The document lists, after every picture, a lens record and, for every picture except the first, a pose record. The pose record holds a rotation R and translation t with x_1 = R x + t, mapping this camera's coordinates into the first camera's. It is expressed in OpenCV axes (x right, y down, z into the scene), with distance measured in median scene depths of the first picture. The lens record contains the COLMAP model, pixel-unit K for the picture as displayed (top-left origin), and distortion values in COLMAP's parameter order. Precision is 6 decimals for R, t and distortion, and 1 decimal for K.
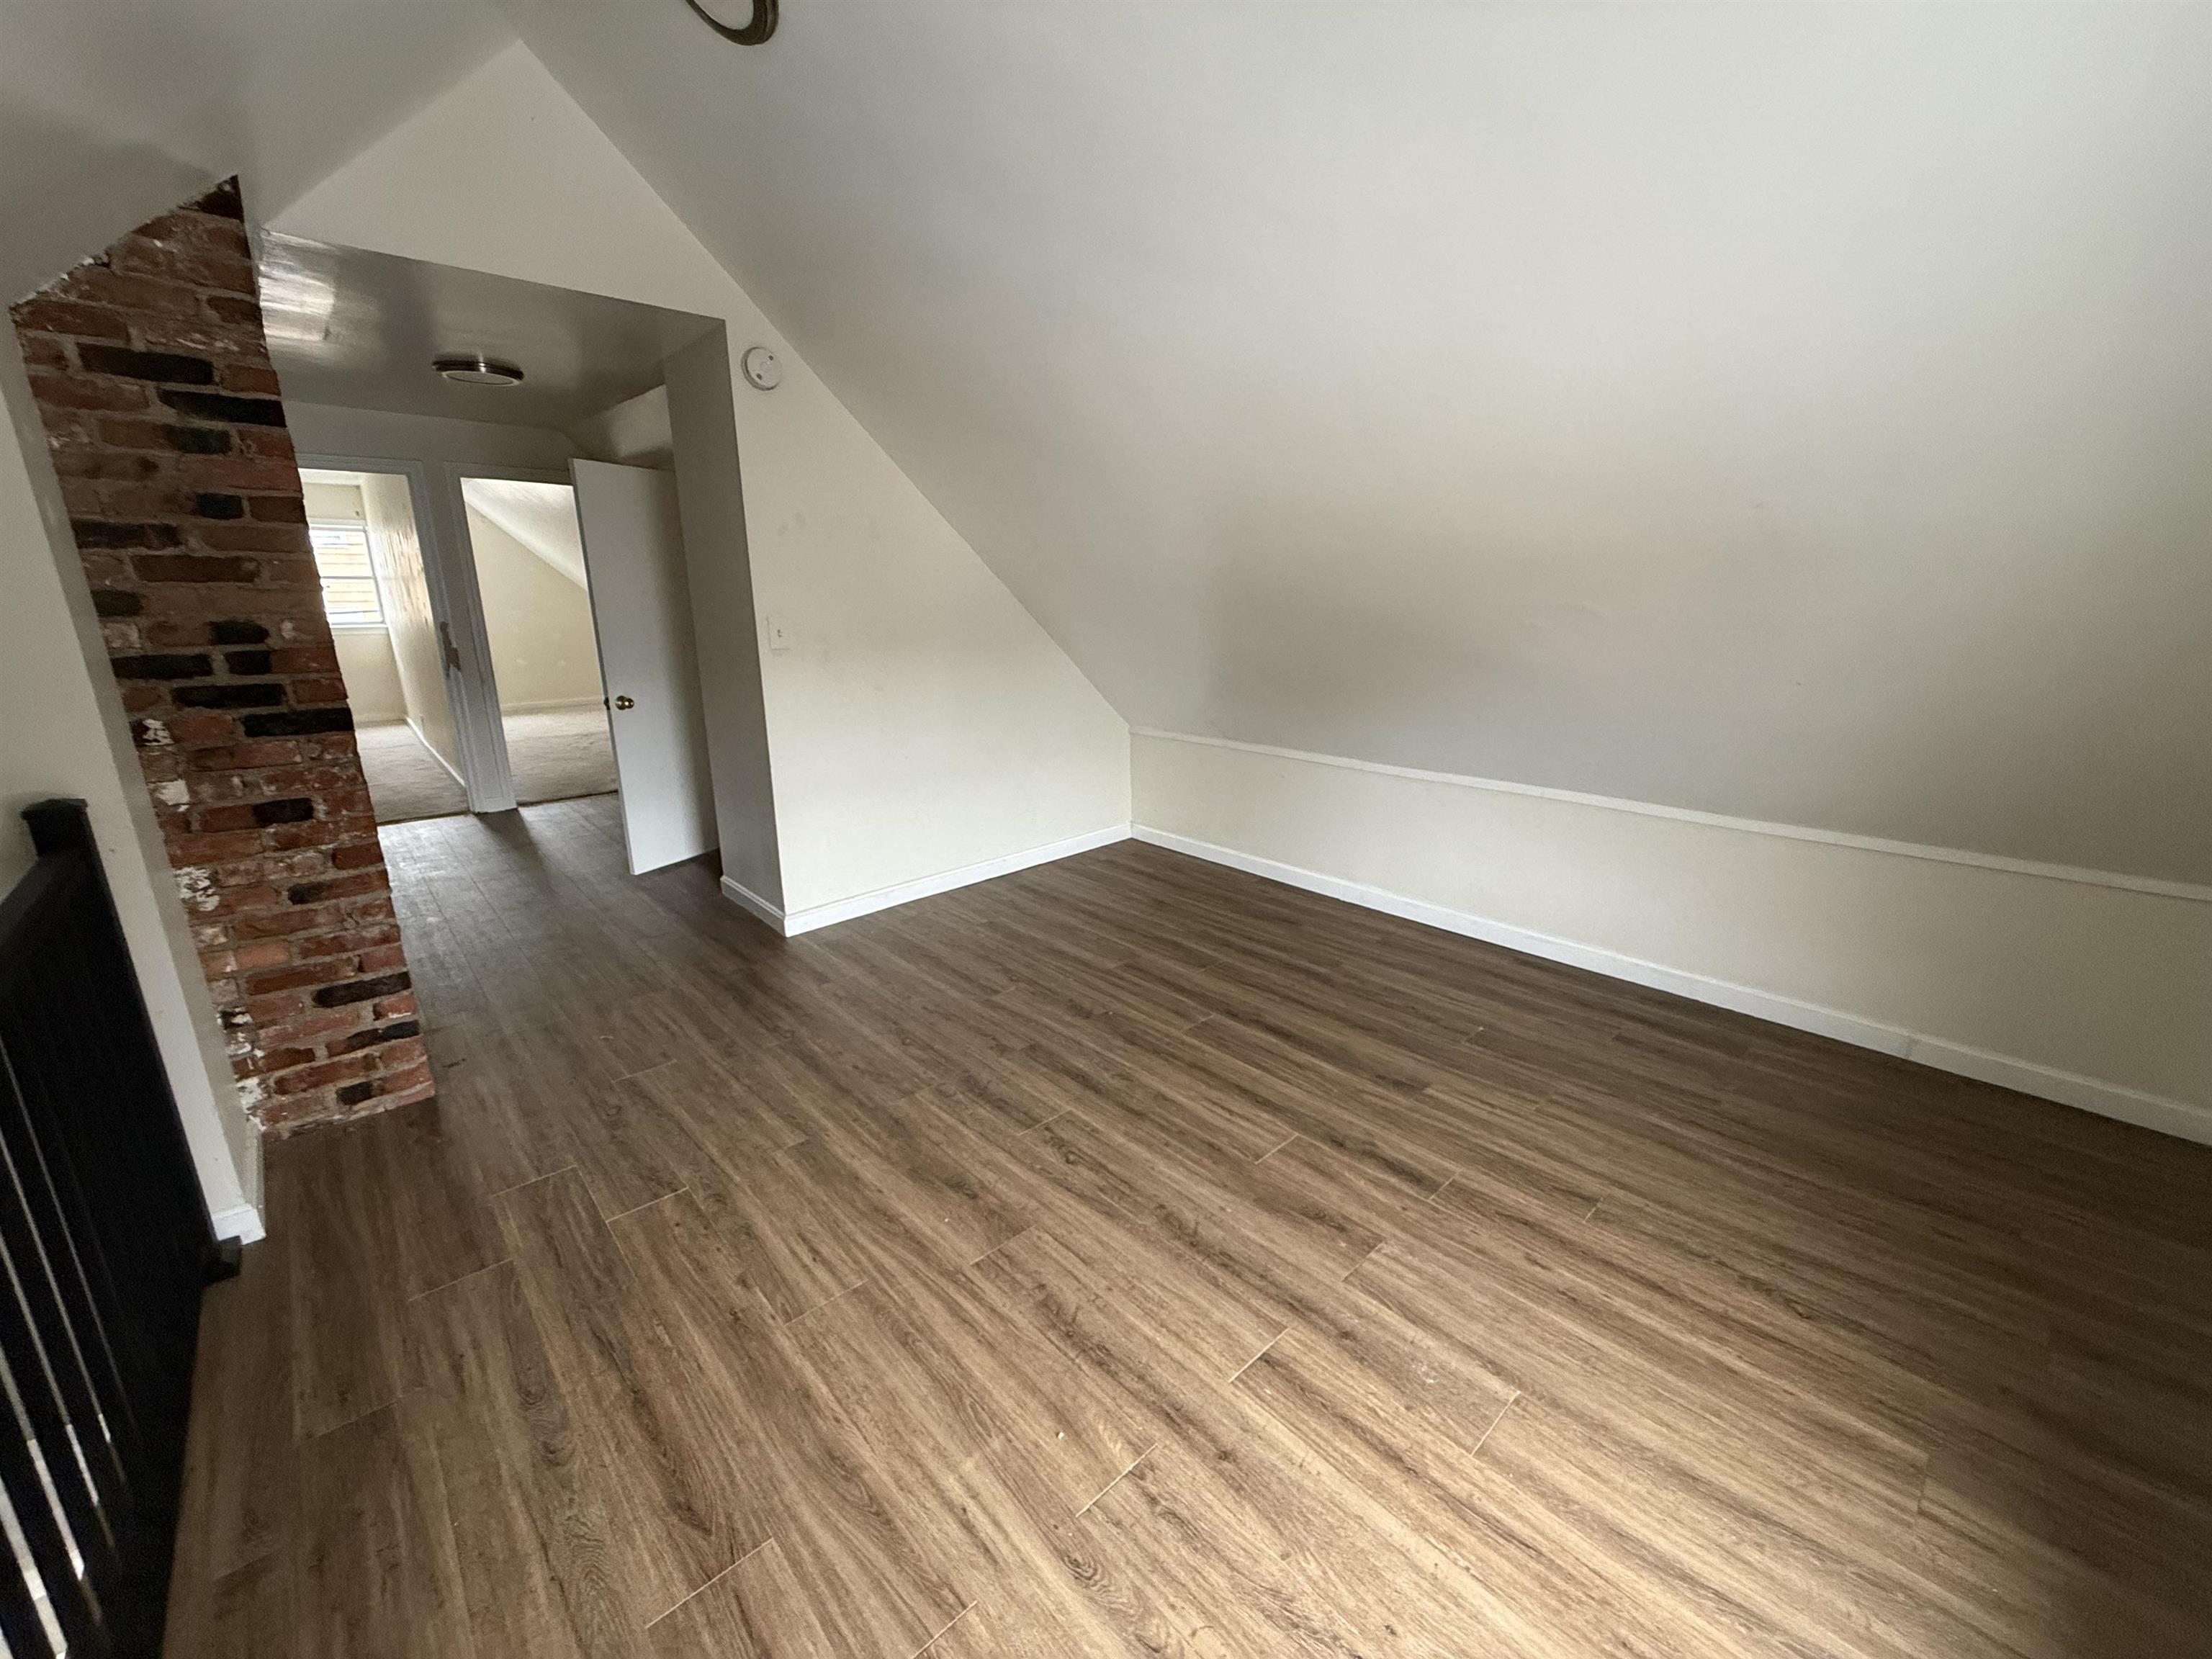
lens RADIAL K [[879.4, 0, 1096.7], [0, 879.4, 830.3], [0, 0, 1]] dist [0.003027, -0.001220]
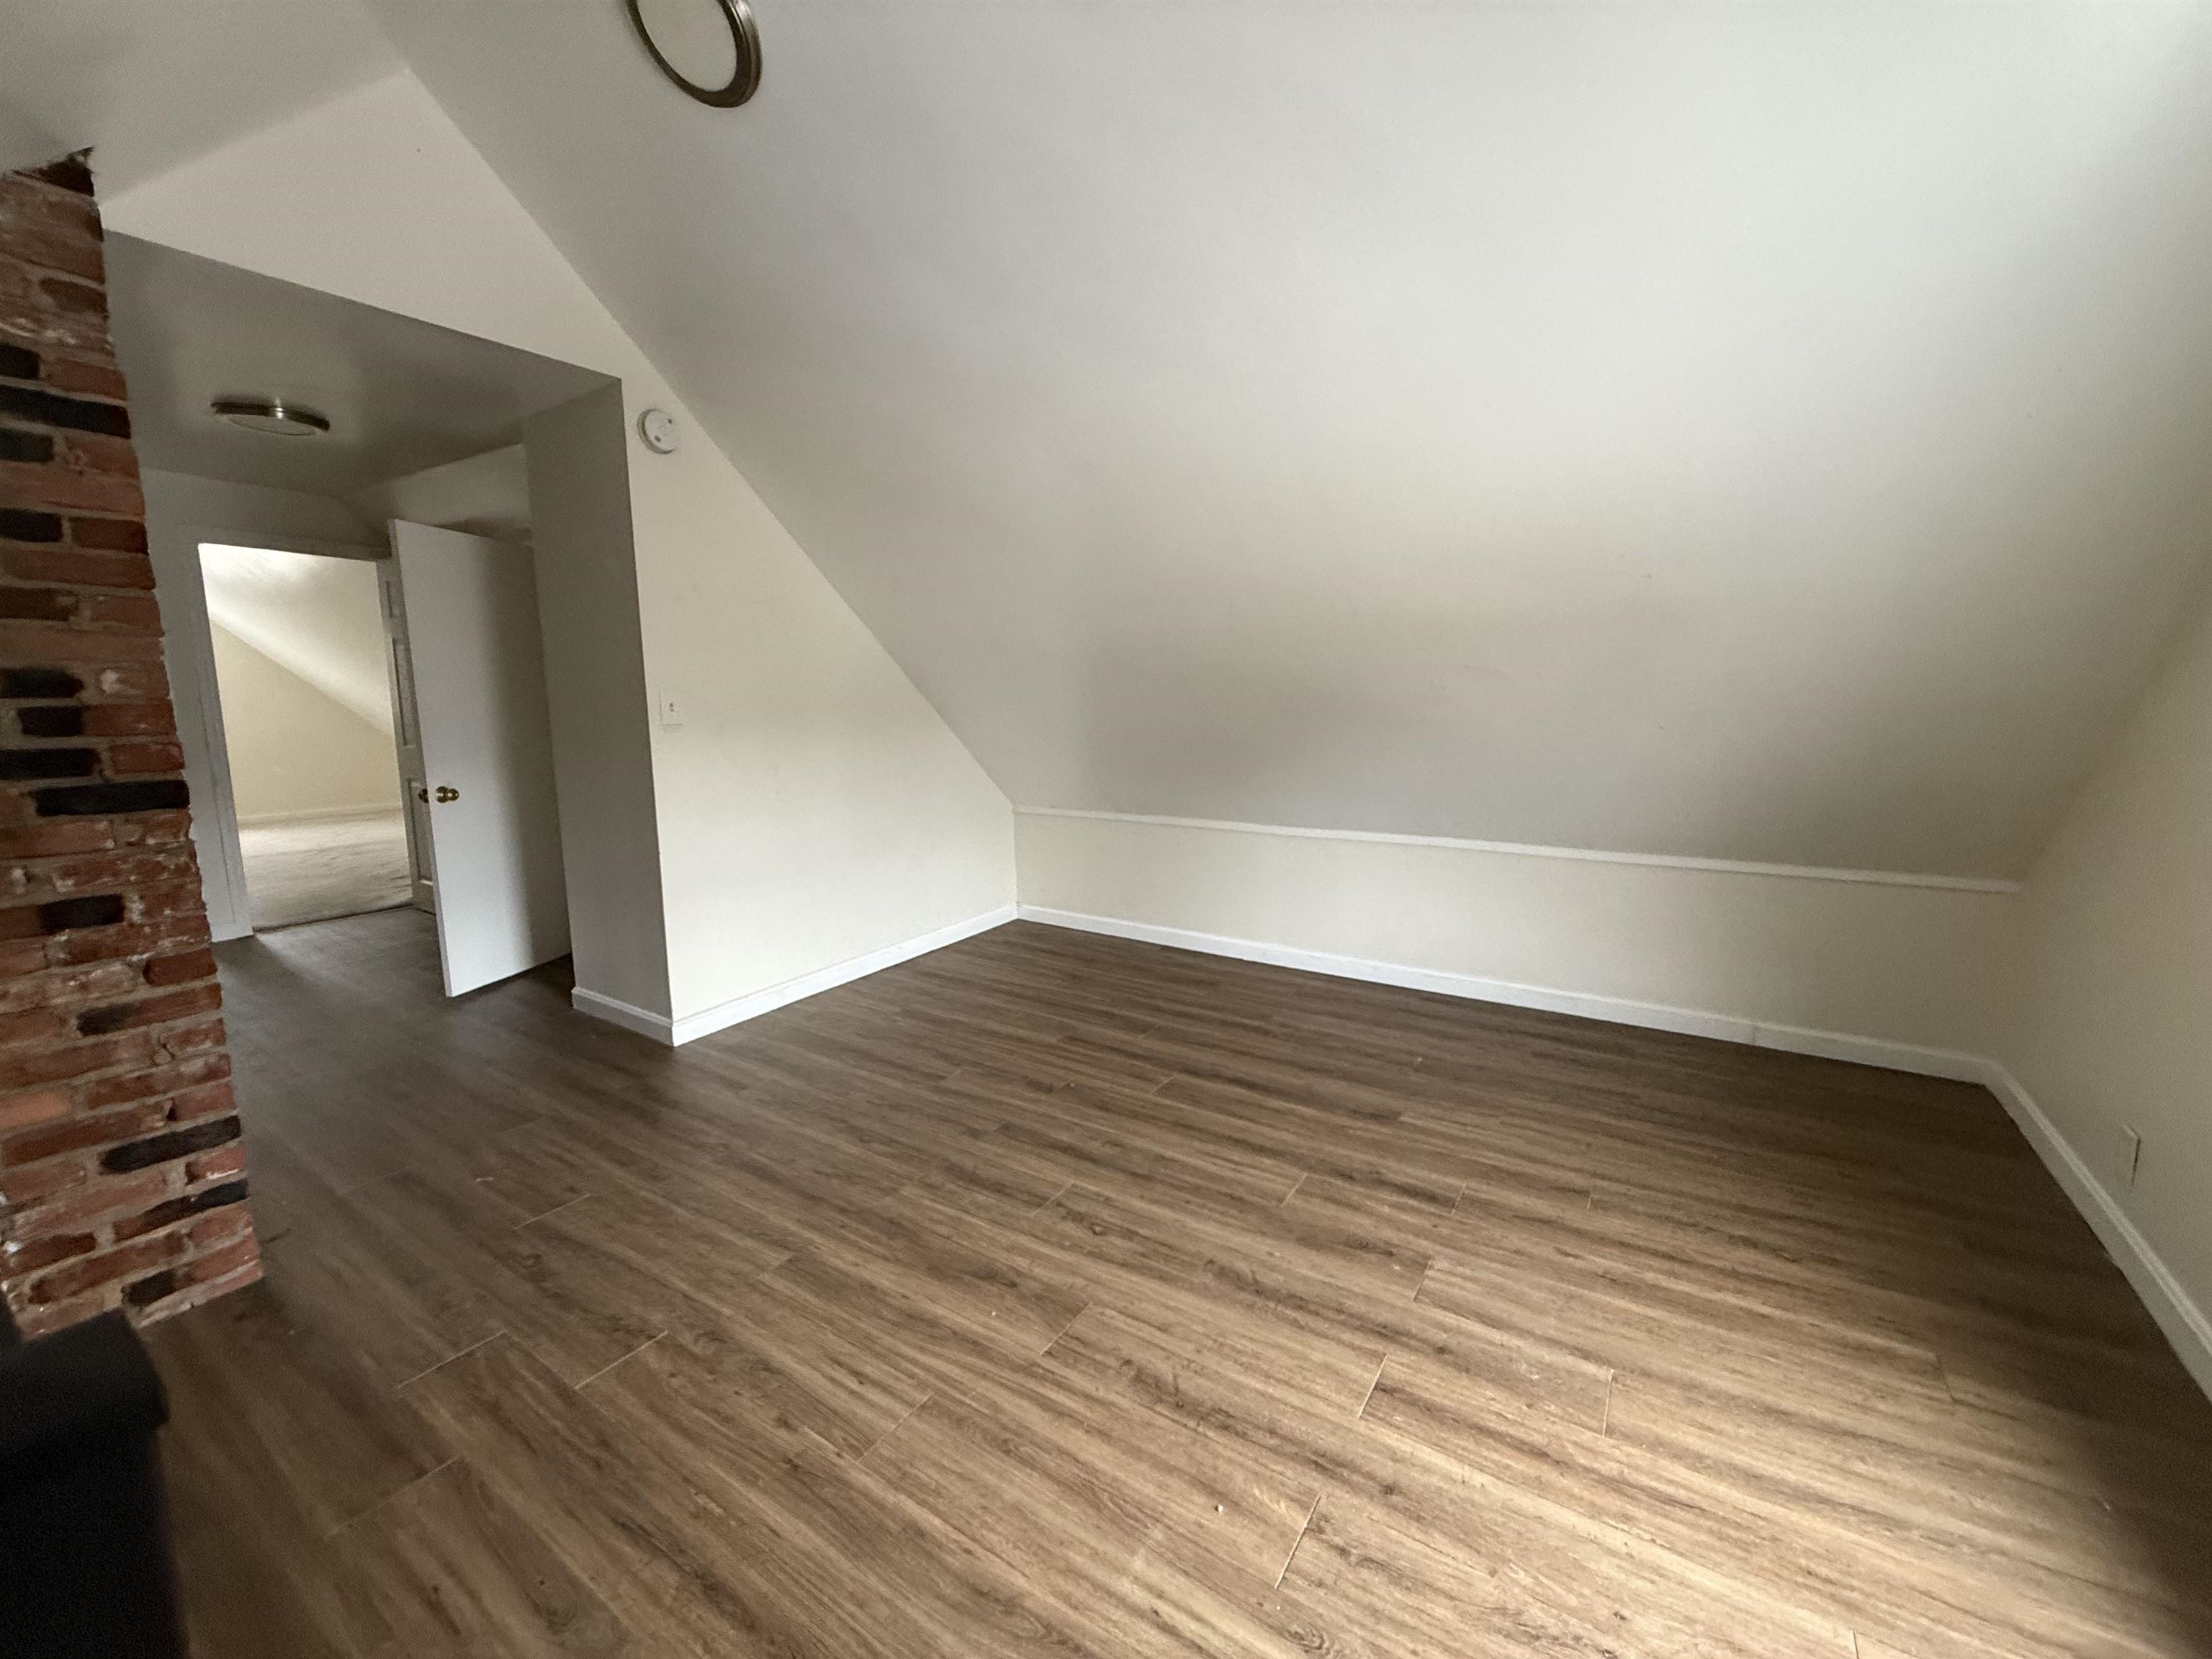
lens RADIAL K [[879.4, 0, 1108.5], [0, 879.4, 828.3], [0, 0, 1]] dist [0.003027, -0.001220]
pose [[0.969401, -0.039368, 0.242307, -0.248544], [0.066835, 0.992096, -0.106199, 0.049471], [-0.236211, 0.119144, 0.964370, 0.037174]]
